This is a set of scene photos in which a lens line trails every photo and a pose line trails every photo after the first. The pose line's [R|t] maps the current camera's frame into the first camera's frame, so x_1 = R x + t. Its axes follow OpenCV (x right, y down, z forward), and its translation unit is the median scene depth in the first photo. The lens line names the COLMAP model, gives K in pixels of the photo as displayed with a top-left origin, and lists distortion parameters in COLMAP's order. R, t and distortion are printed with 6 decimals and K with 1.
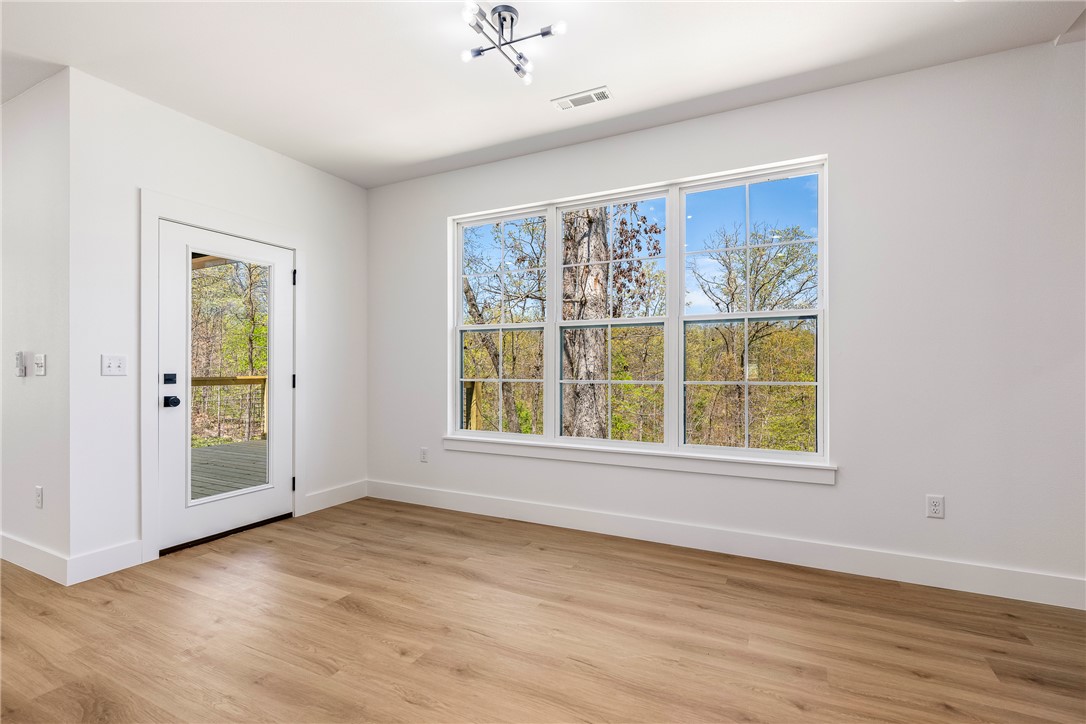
lens RADIAL K [[497.3, 0, 541.3], [0, 497.3, 365.5], [0, 0, 1]] dist [-0.000514, 0.000182]
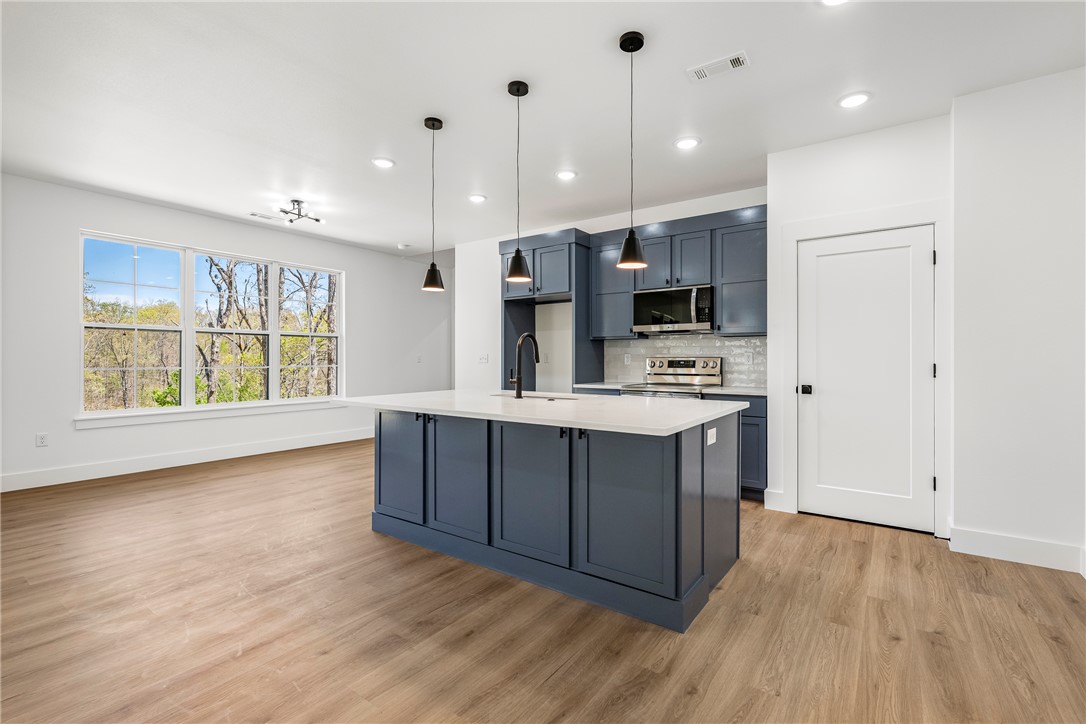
lens RADIAL K [[482.1, 0, 557.8], [0, 482.1, 358.0], [0, 0, 1]] dist [-0.001973, -0.000061]
pose [[0.145200, 0.002422, 0.989399, -1.363668], [-0.007313, 0.999972, -0.001375, -0.004208], [-0.989375, -0.007036, 0.145214, -0.315332]]
